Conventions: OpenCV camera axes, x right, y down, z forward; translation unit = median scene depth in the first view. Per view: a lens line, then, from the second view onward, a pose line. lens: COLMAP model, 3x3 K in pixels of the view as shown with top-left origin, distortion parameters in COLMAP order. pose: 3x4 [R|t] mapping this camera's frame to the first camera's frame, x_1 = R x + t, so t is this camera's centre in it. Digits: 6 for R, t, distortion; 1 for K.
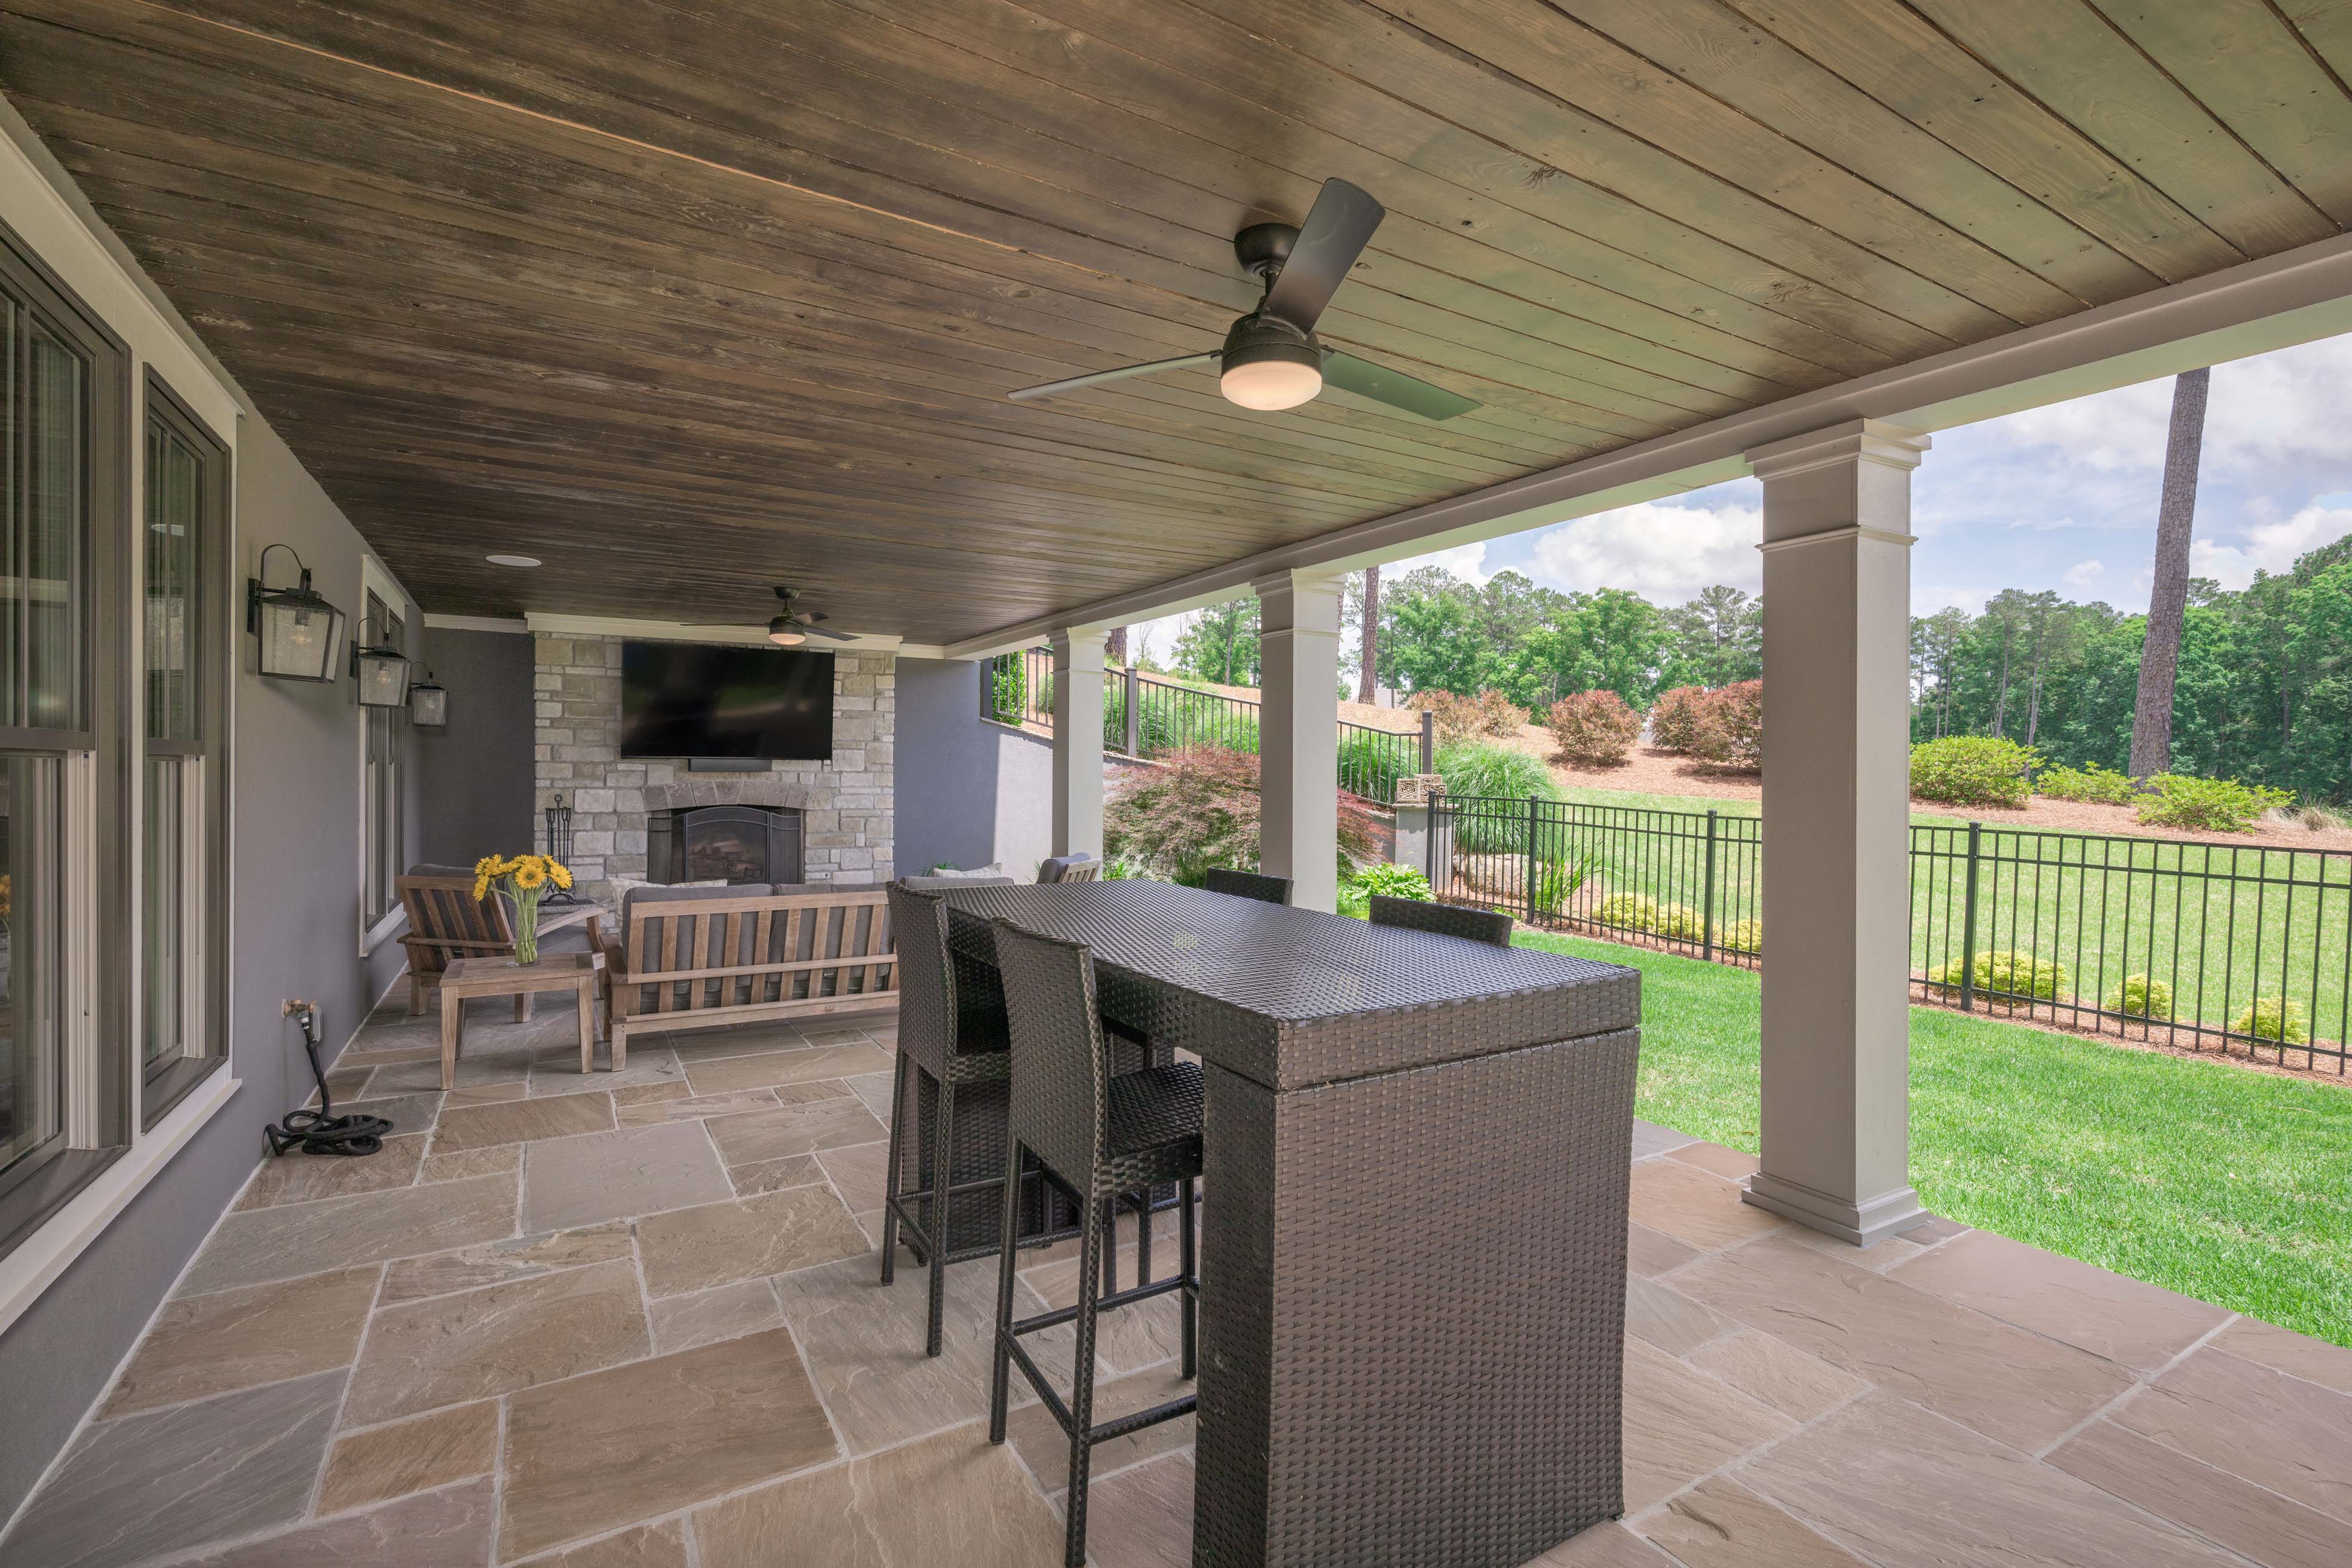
lens RADIAL K [[1066.7, 0, 1176.3], [0, 1066.7, 793.3], [0, 0, 1]] dist [-0.000315, -0.000007]
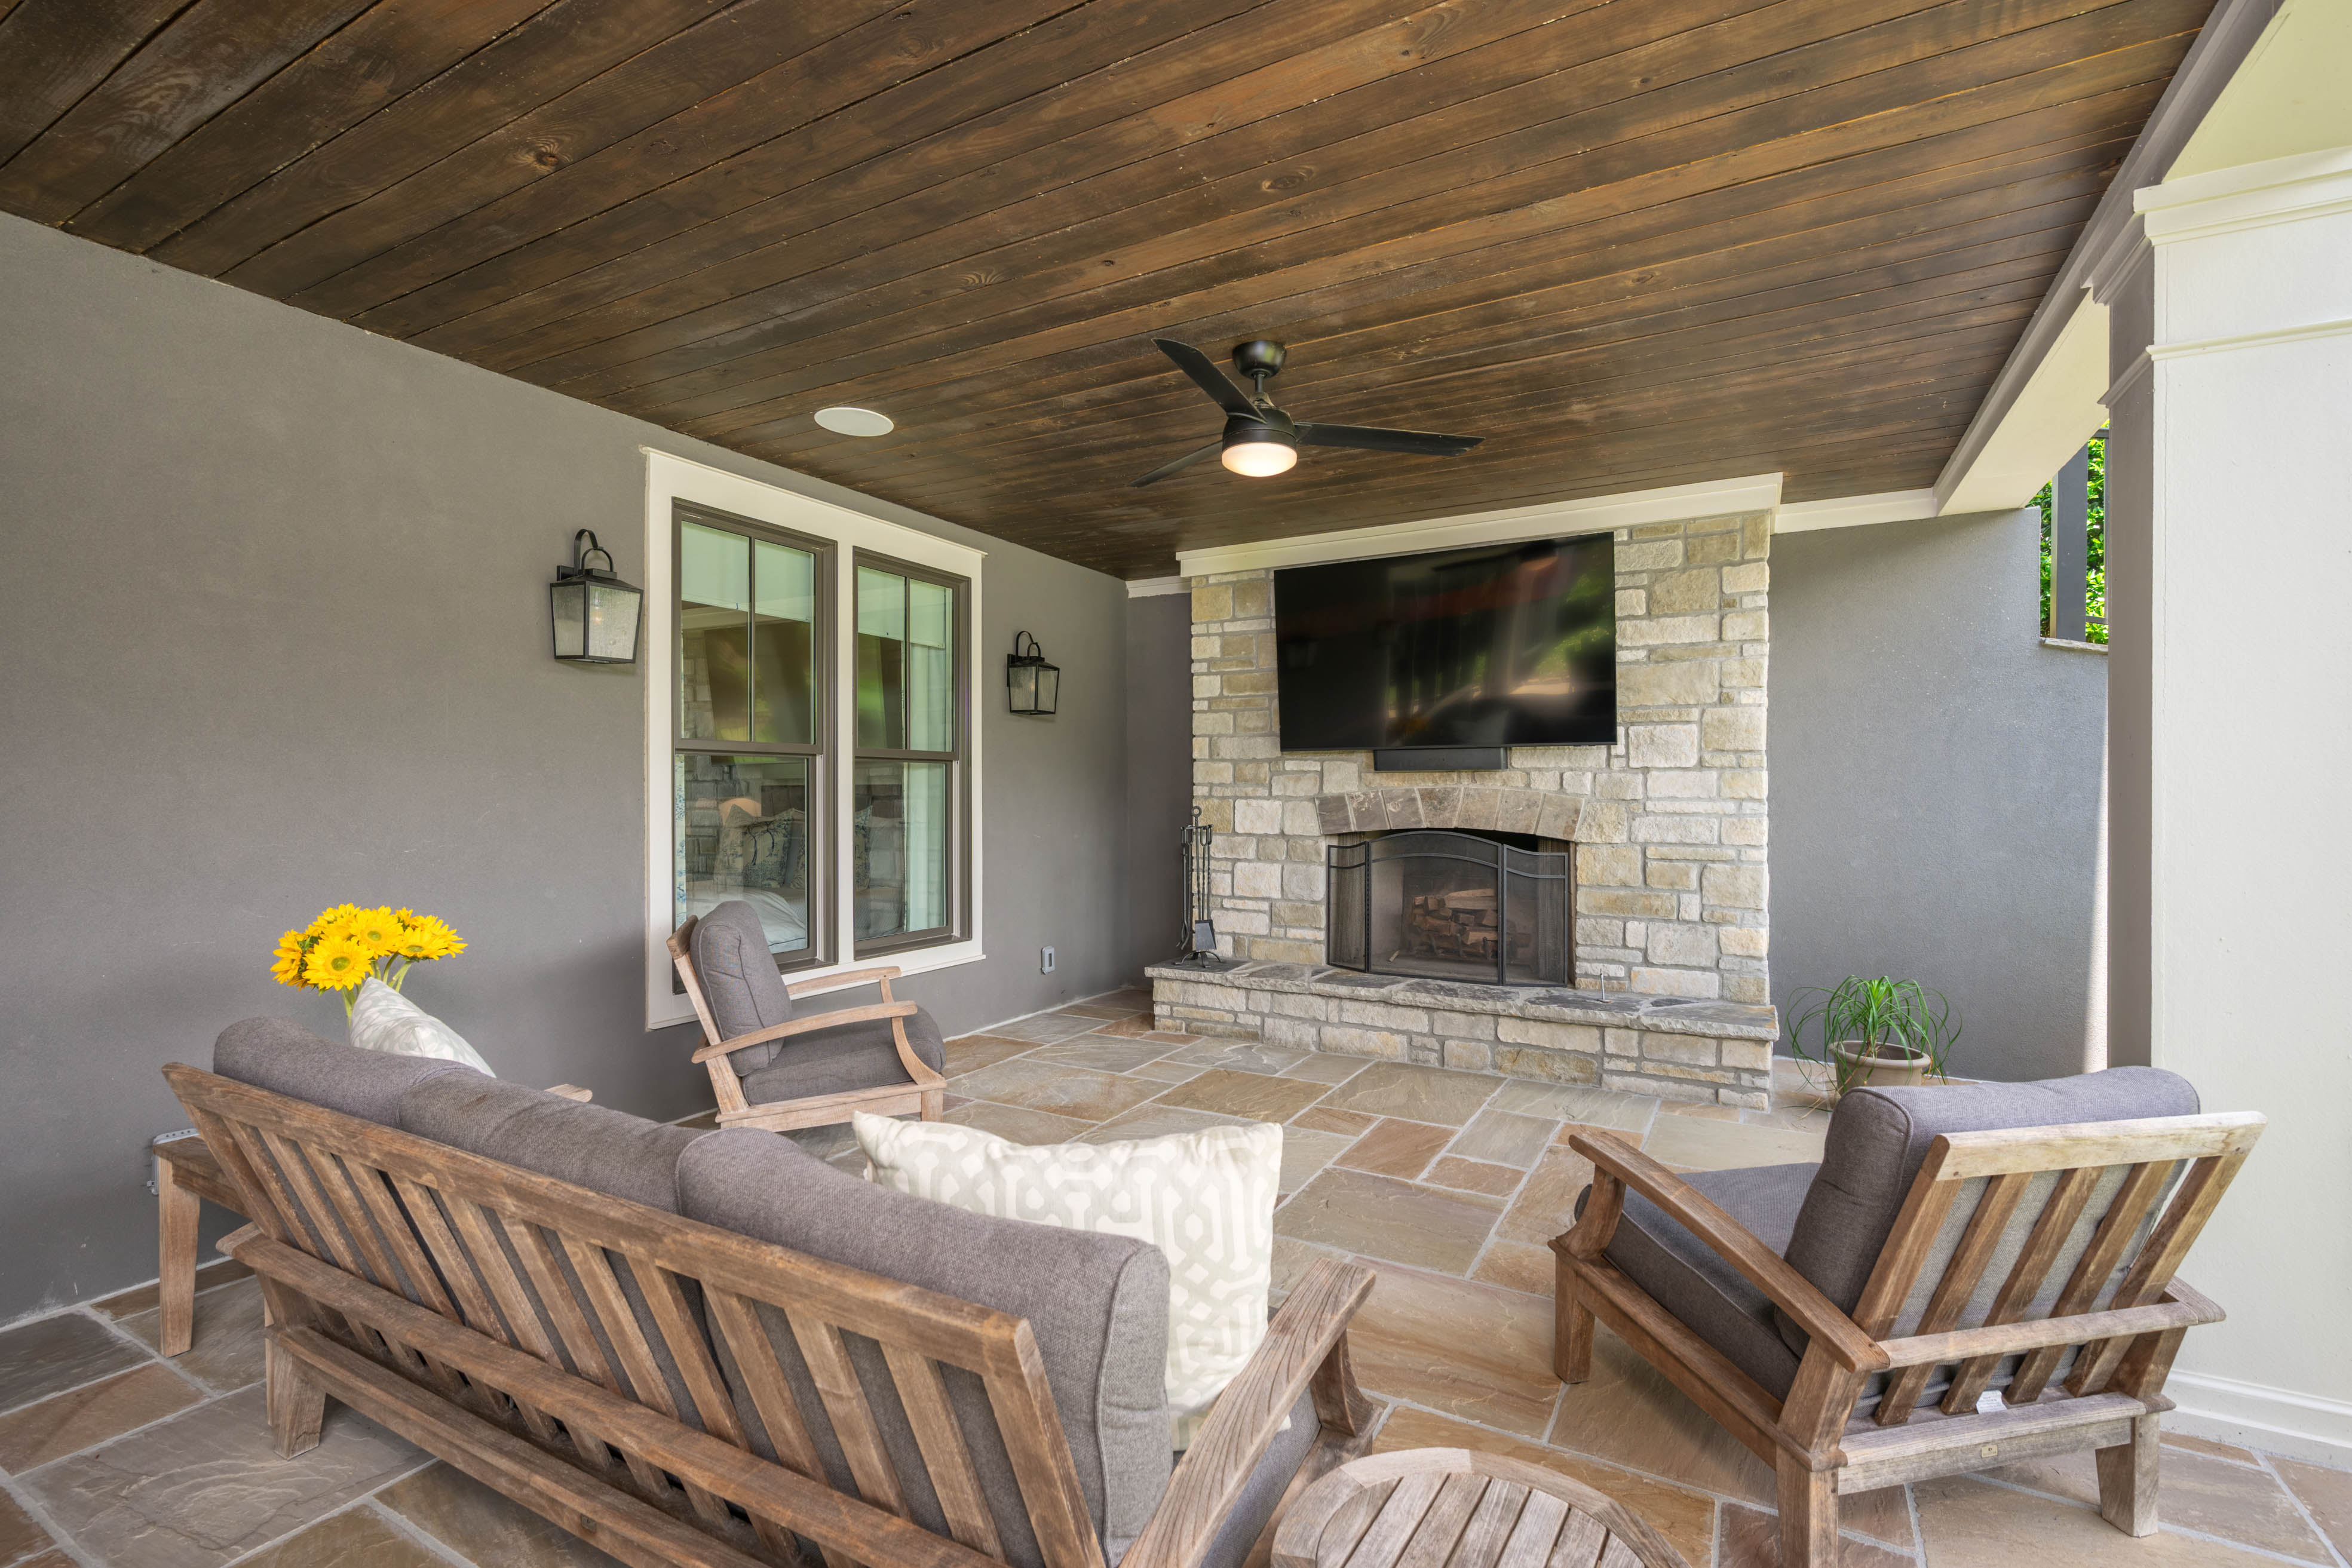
lens RADIAL K [[1066.7, 0, 1175.2], [0, 1066.7, 779.1], [0, 0, 1]] dist [-0.000315, -0.000007]
pose [[0.501439, -0.005770, -0.865174, 0.010614], [-0.008258, 0.999900, -0.011455, -0.008547], [0.865154, 0.012889, 0.501341, 0.610678]]
